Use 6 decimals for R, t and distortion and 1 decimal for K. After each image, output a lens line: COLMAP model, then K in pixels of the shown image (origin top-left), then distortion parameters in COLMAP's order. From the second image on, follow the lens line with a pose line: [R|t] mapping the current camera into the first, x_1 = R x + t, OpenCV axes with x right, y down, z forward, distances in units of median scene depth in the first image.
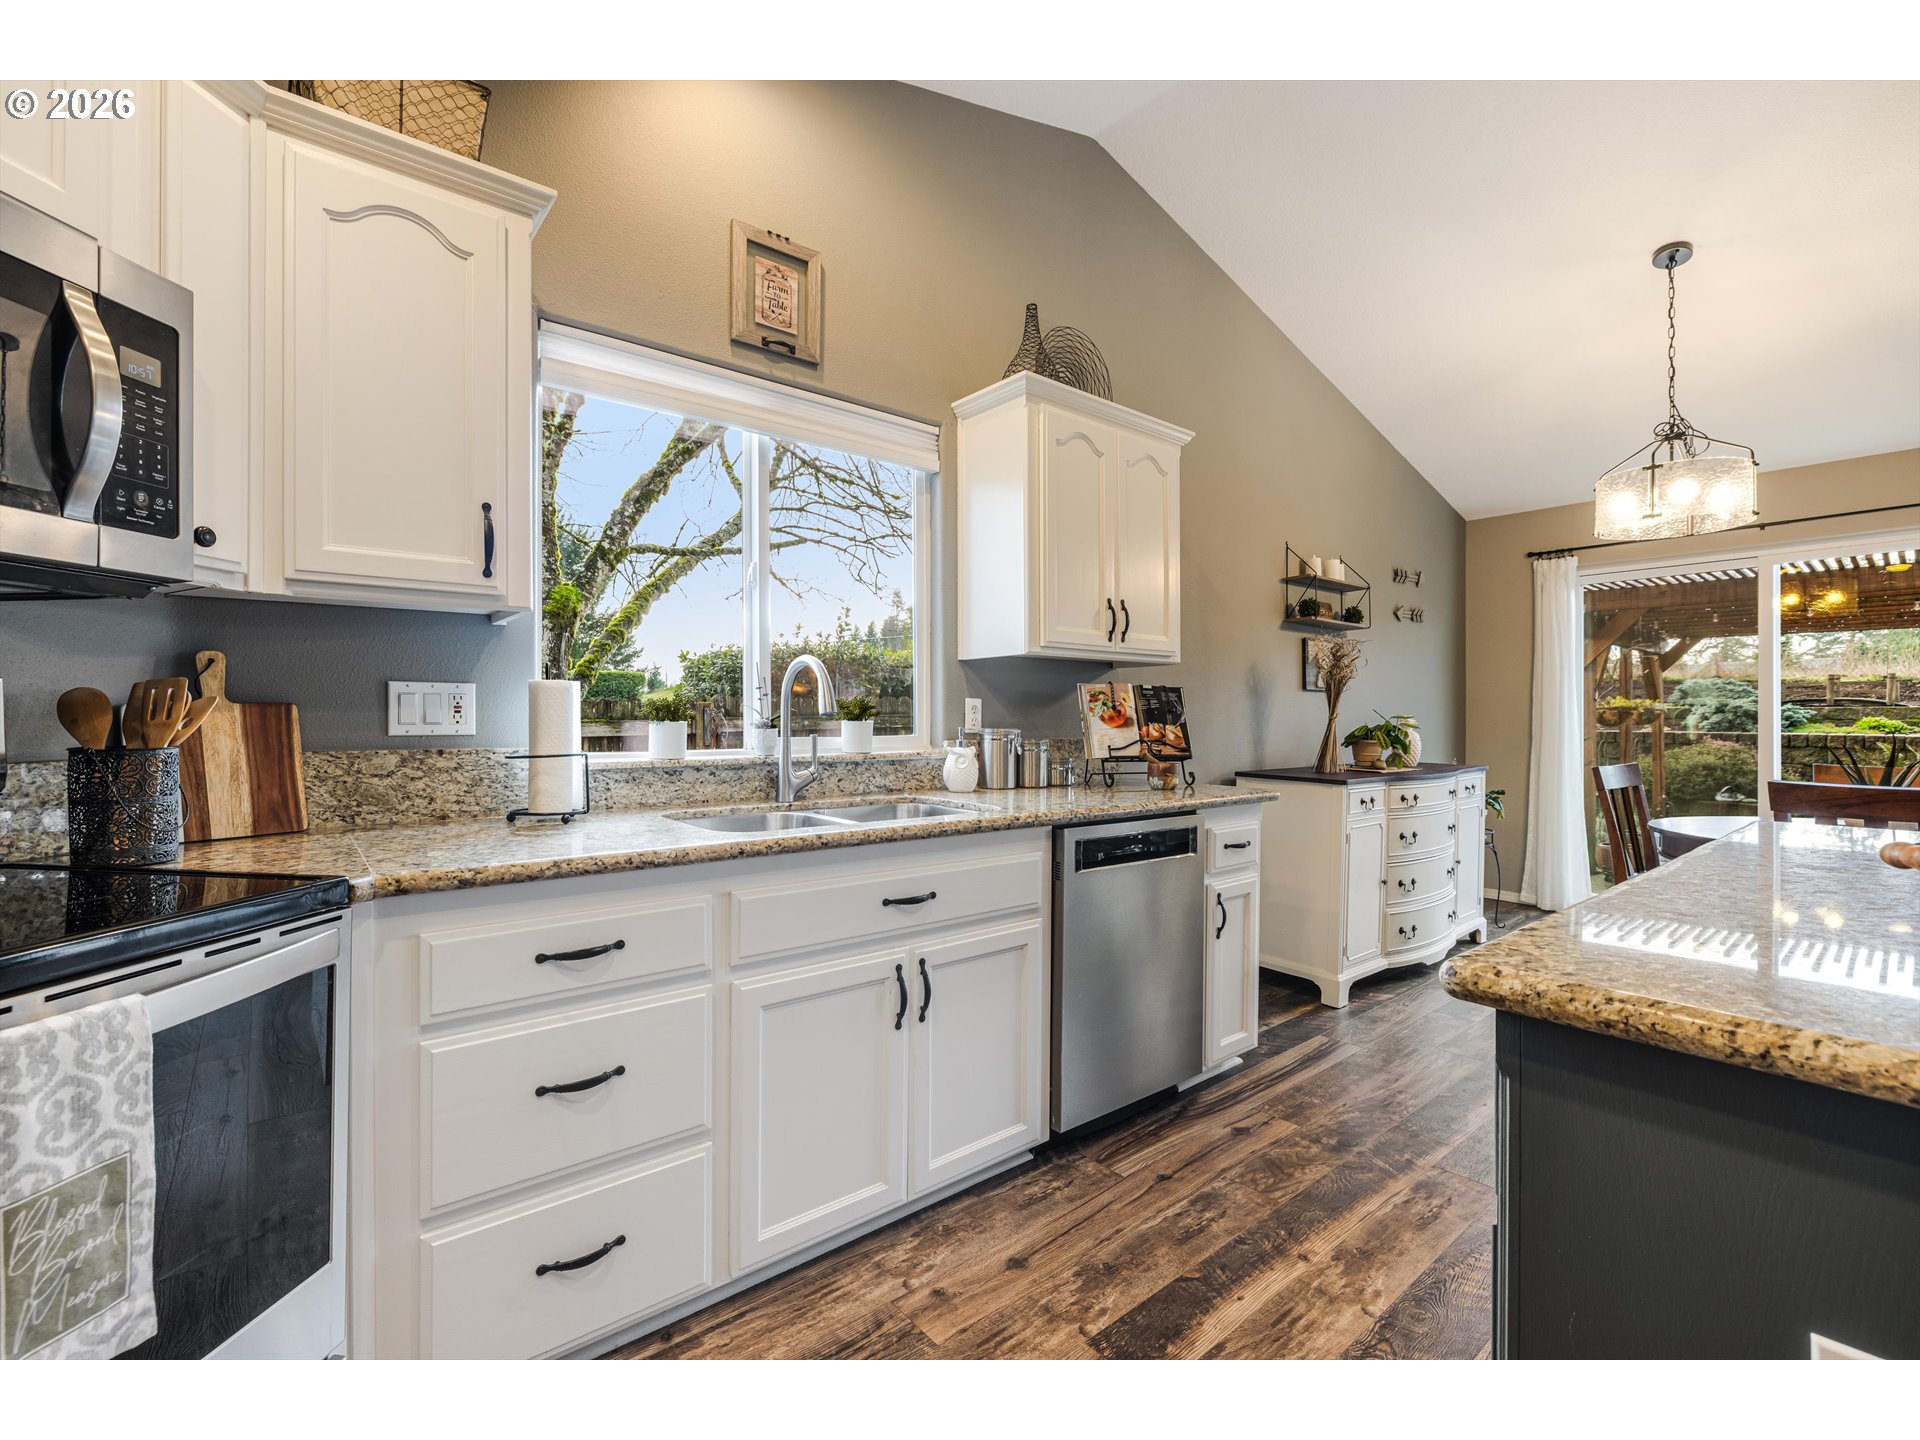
lens RADIAL K [[844.1, 0, 960.0], [0, 844.1, 720.0], [0, 0, 1]] dist [-0.002346, -0.000945]
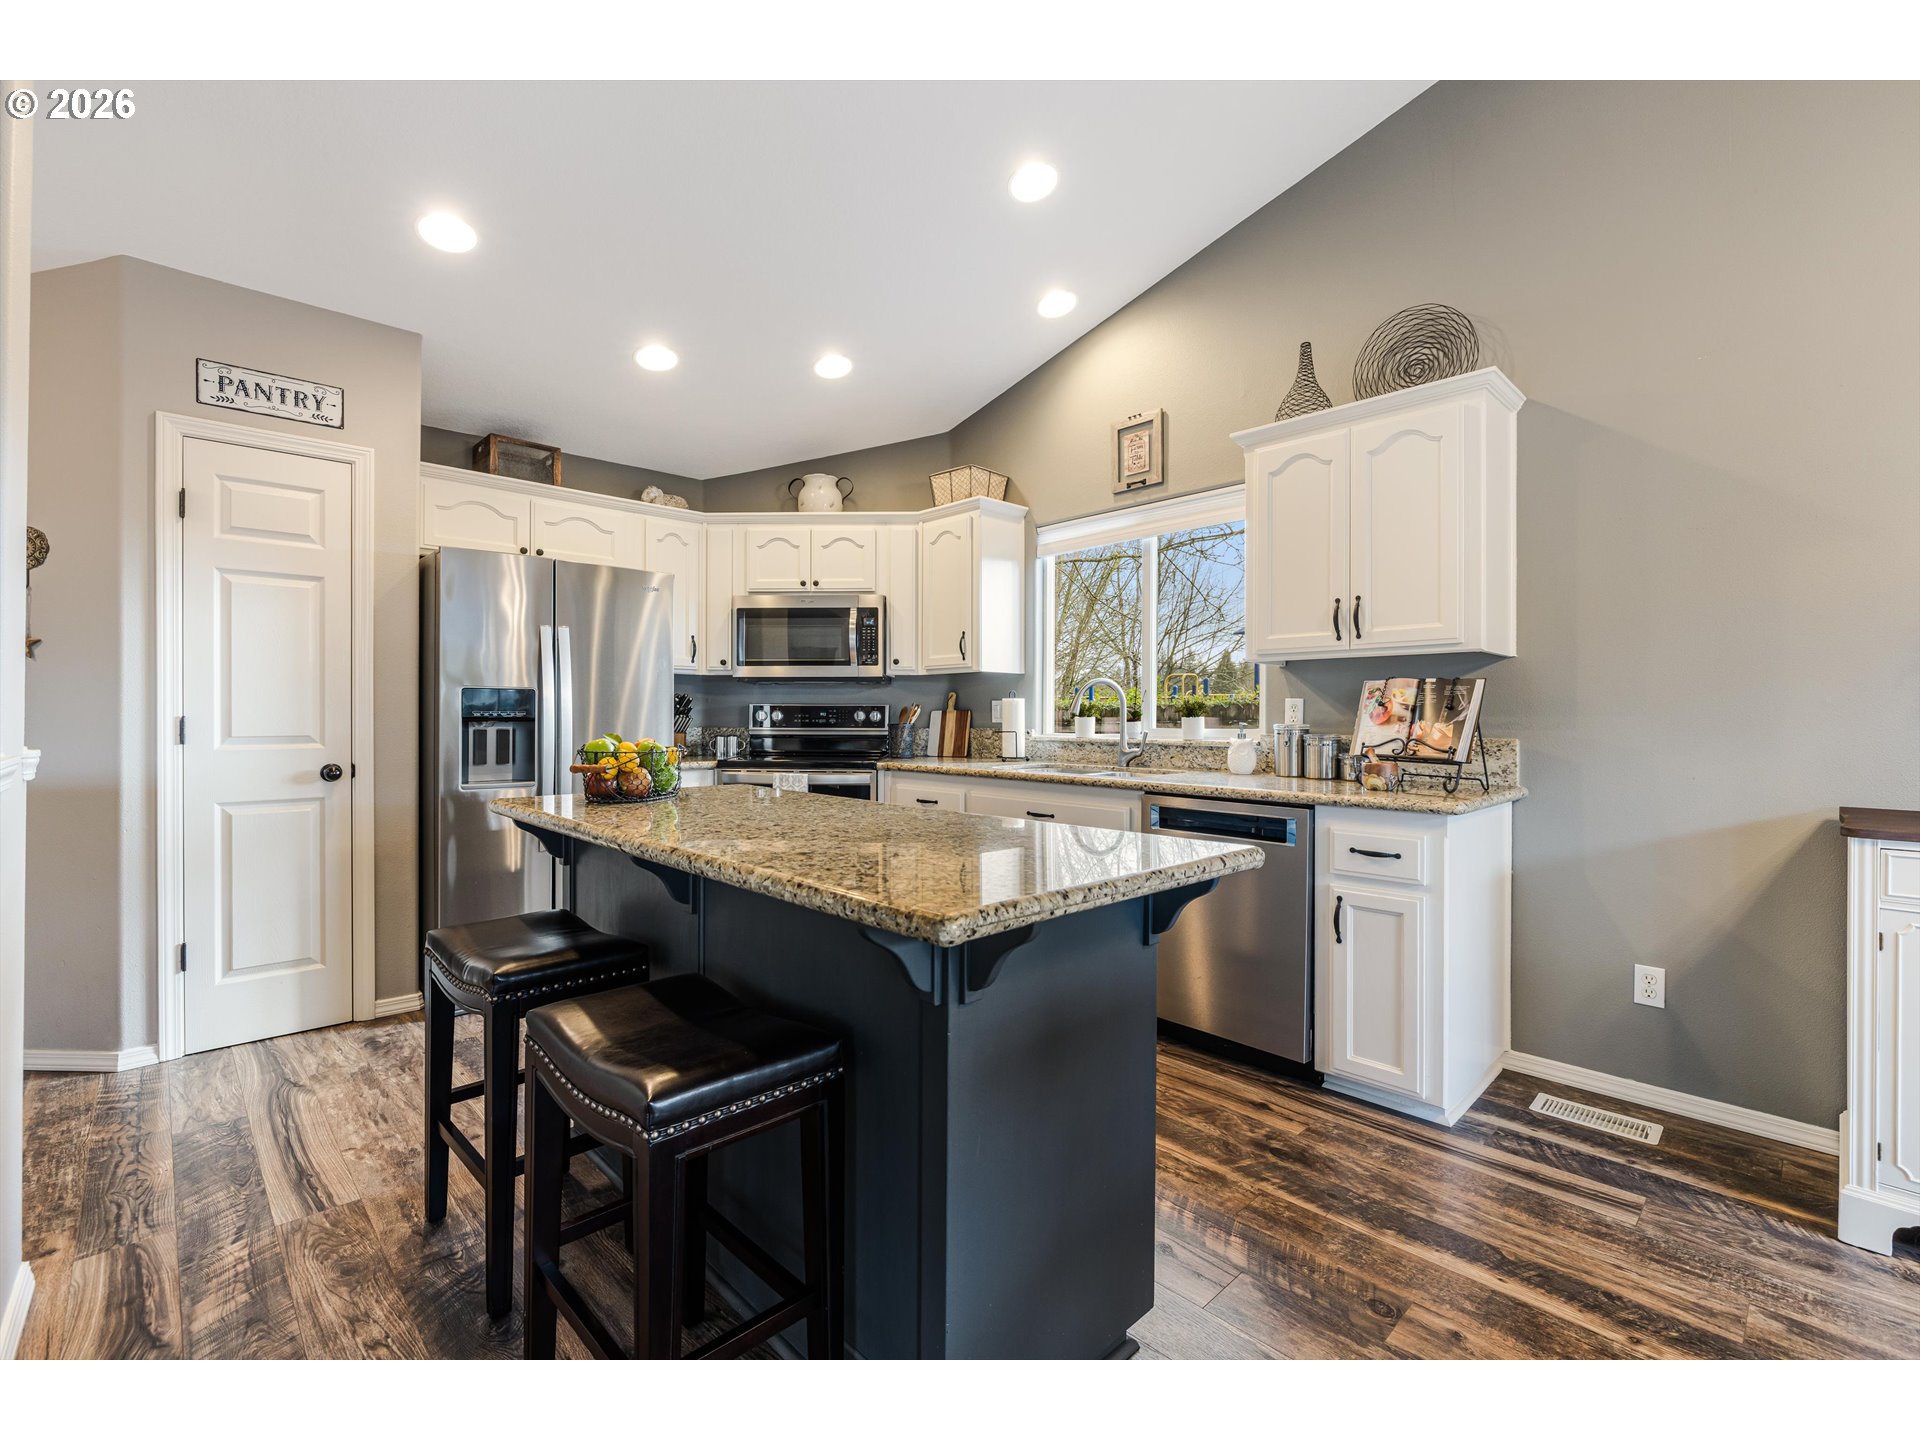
lens RADIAL K [[844.1, 0, 960.0], [0, 844.1, 720.0], [0, 0, 1]] dist [-0.002346, -0.000945]
pose [[0.072969, 0.002369, -0.997331, 1.240396], [-0.005135, 0.999985, 0.002000, 0.004537], [0.997321, 0.004976, 0.072980, 0.498940]]
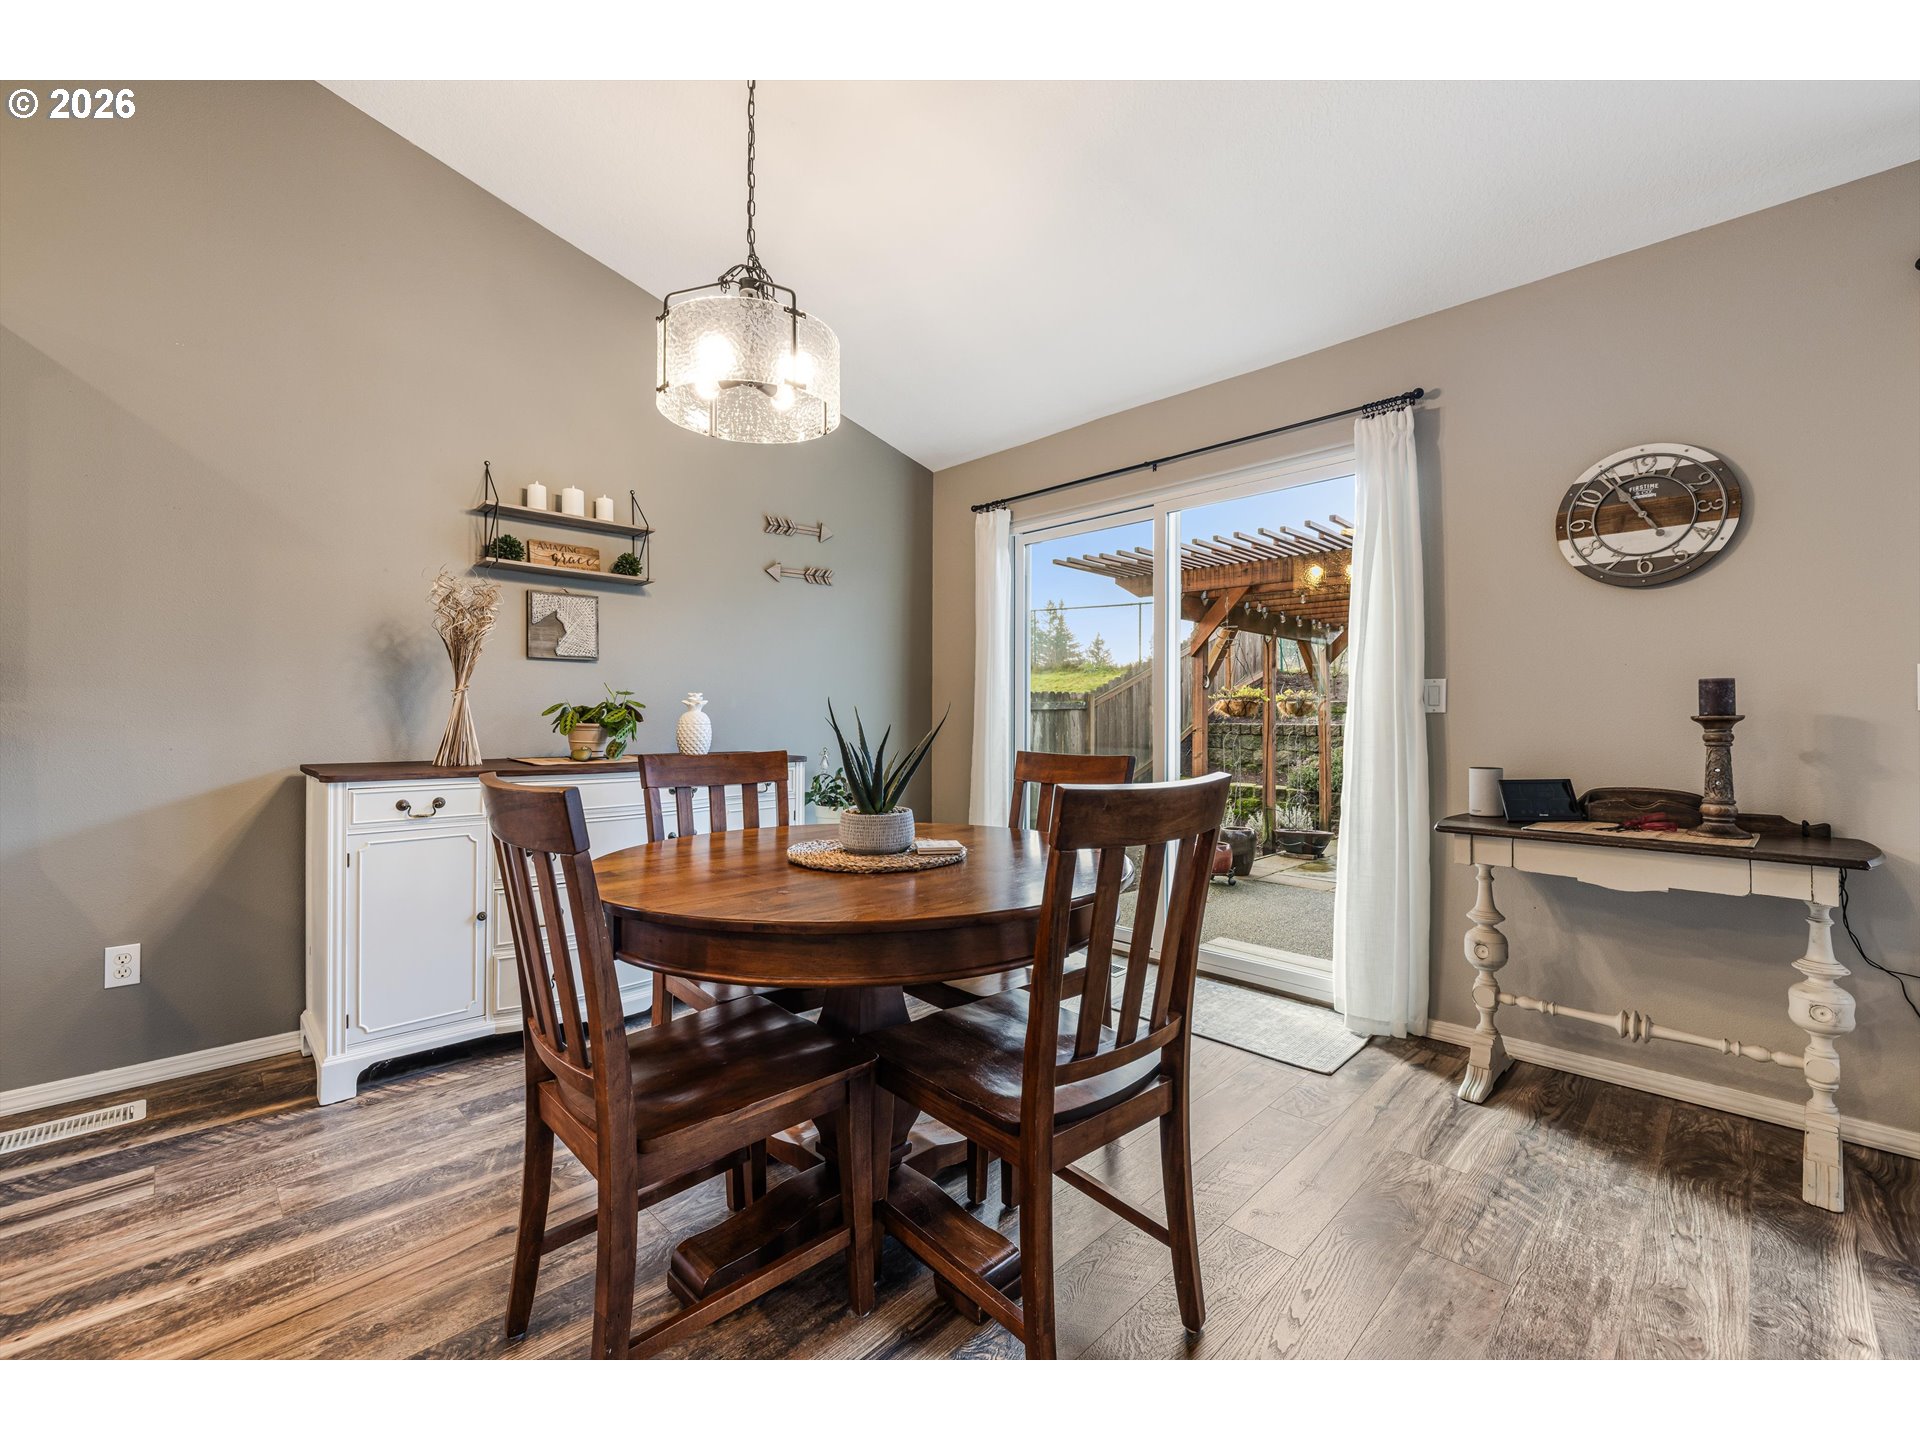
lens RADIAL K [[805.4, 0, 960.0], [0, 805.4, 720.0], [0, 0, 1]] dist [-0.000875, -0.000319]
pose [[0.996326, 0.000445, 0.085640, 1.189927], [-0.000627, 0.999998, 0.002108, 0.030590], [-0.085639, -0.002154, 0.996324, 0.387366]]
